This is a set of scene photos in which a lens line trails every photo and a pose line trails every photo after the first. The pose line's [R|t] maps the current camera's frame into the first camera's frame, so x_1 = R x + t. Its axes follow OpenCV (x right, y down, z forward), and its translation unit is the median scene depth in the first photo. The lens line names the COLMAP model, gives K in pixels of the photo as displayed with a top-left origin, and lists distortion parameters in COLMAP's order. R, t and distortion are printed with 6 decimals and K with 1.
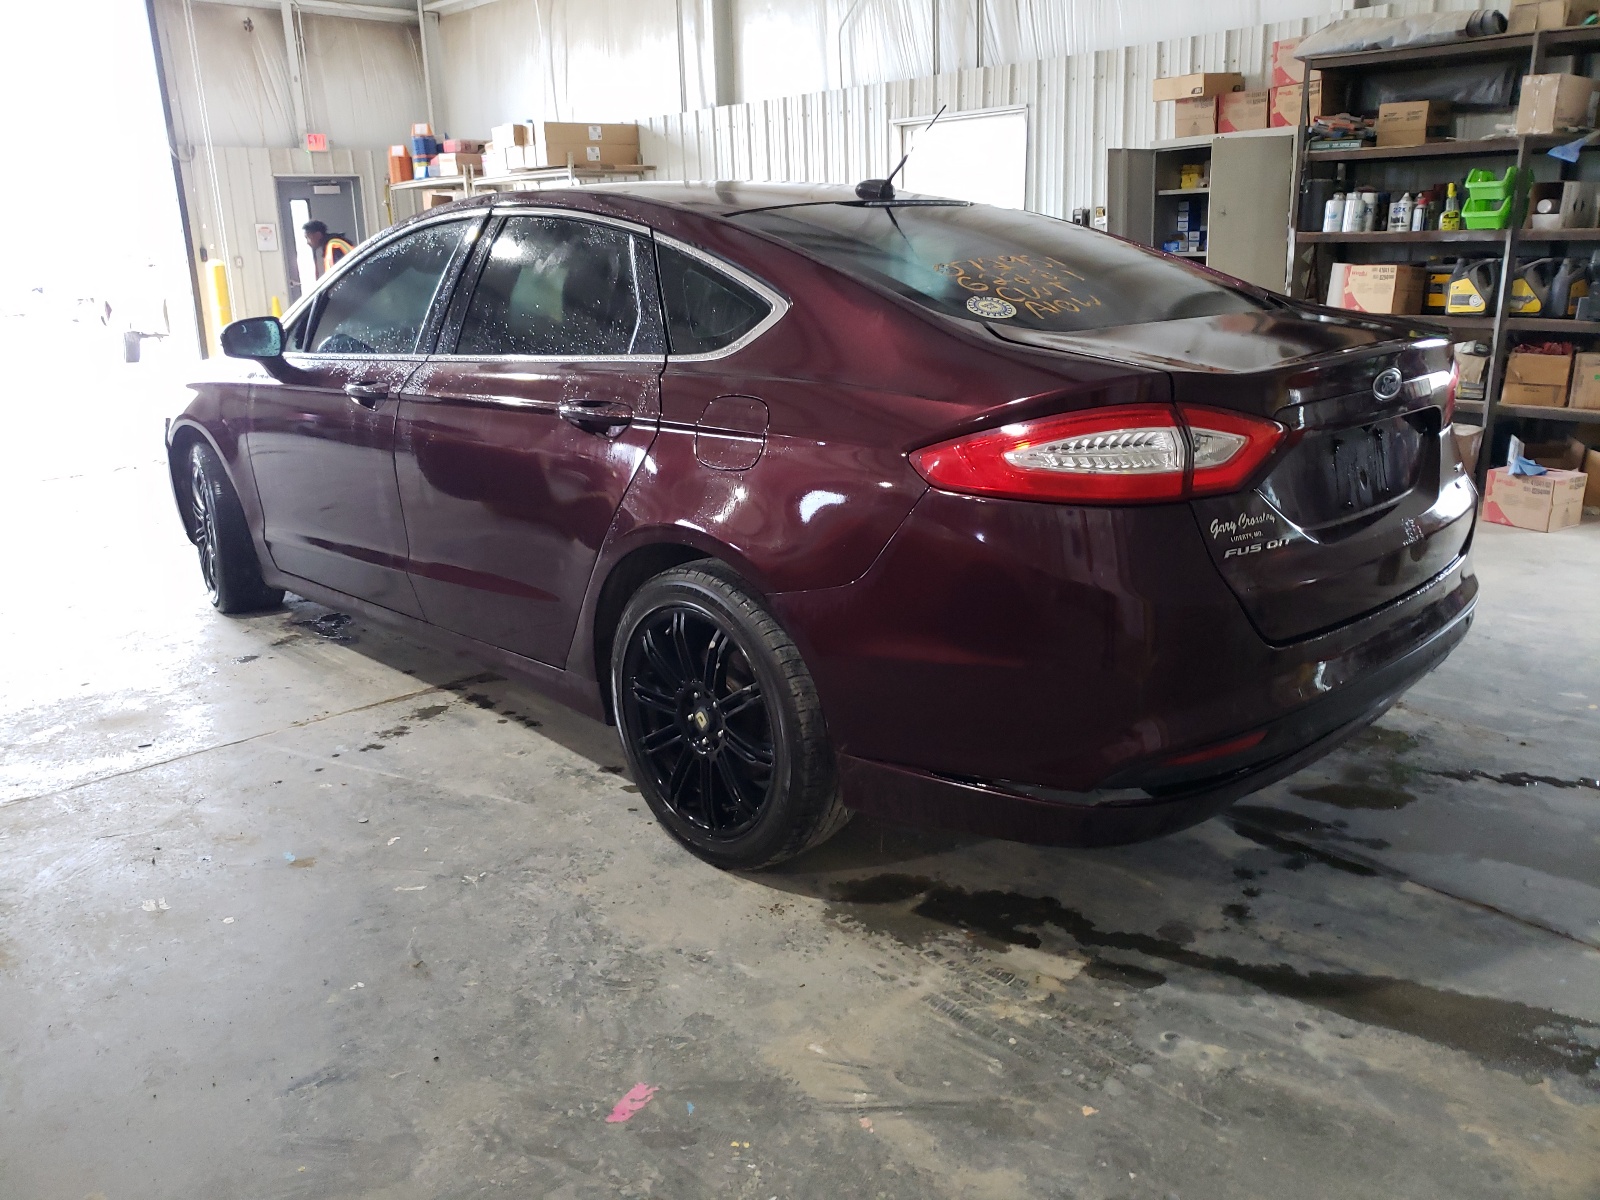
lens RADIAL K [[1221.0, 0, 800.0], [0, 1221.0, 600.0], [0, 0, 1]] dist [-0.003470, 0.000251]
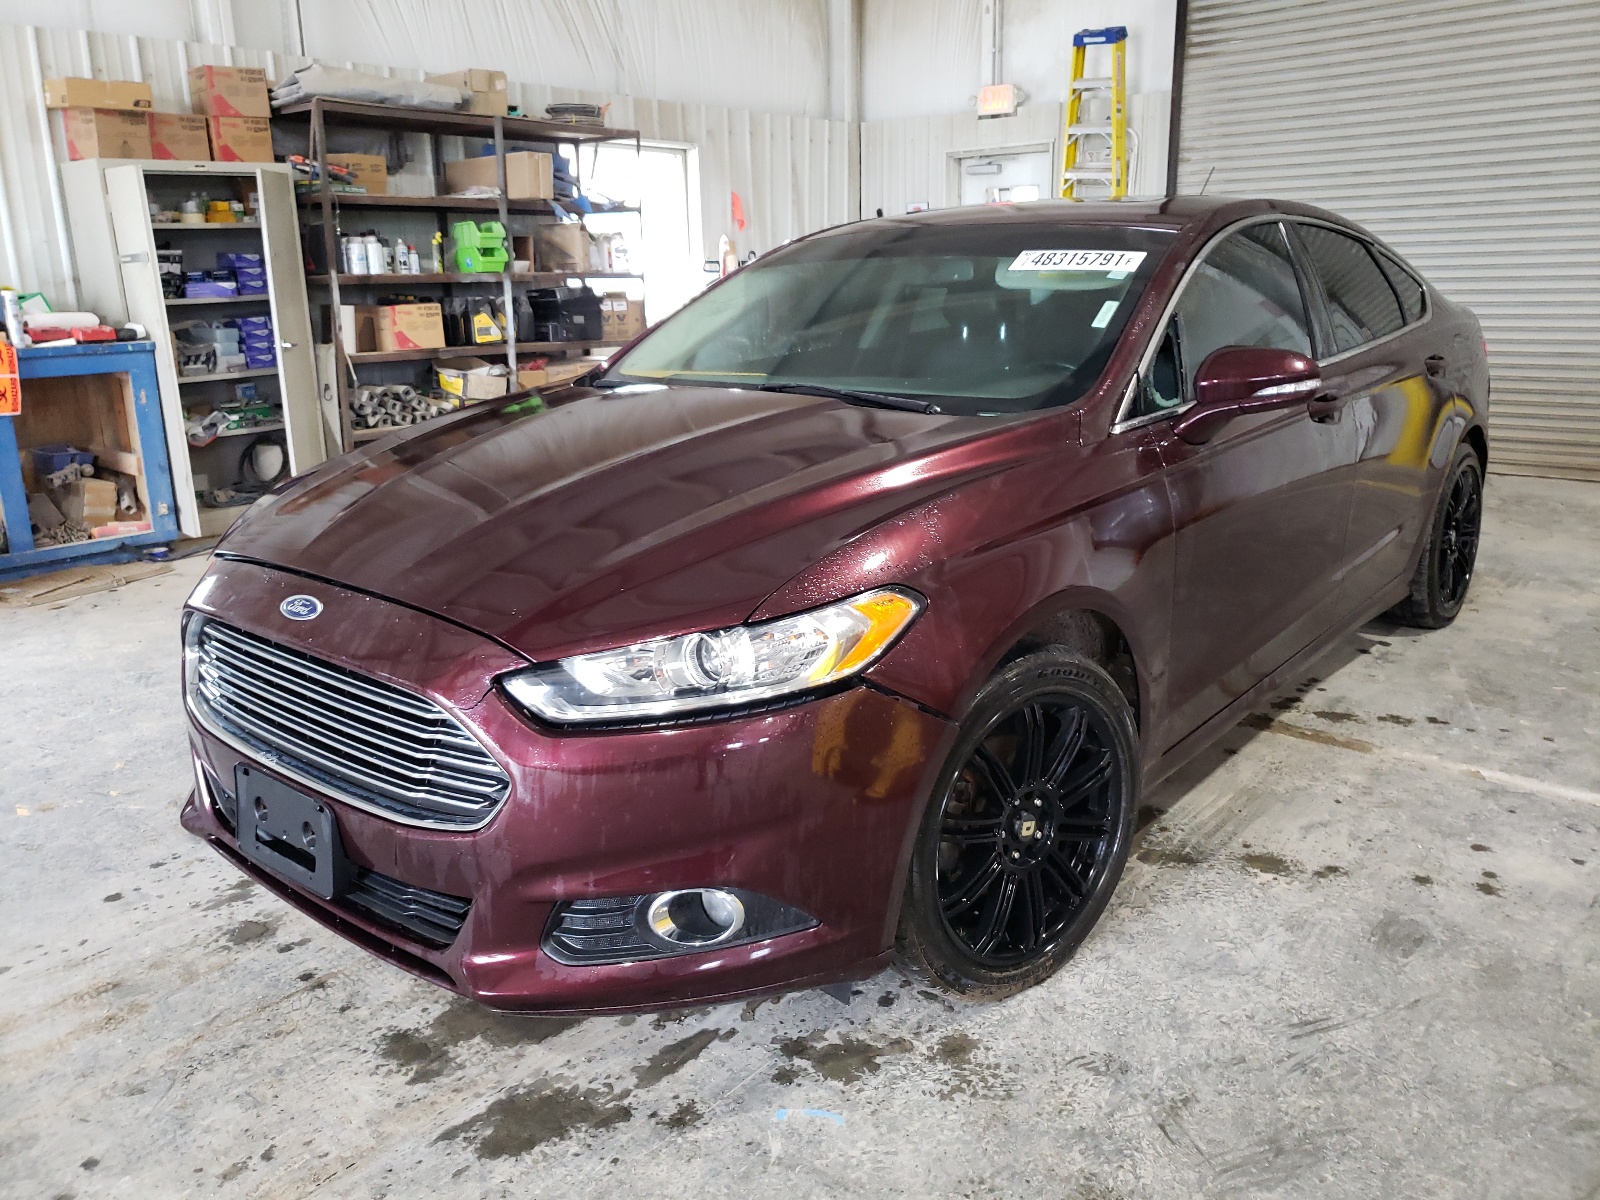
lens RADIAL K [[1221.0, 0, 800.0], [0, 1221.0, 600.0], [0, 0, 1]] dist [-0.003470, 0.000251]
pose [[-0.089582, -0.242092, 0.966109, -1.179349], [0.294294, 0.920262, 0.257892, -0.375712], [-0.951507, 0.307423, -0.011193, 1.361120]]
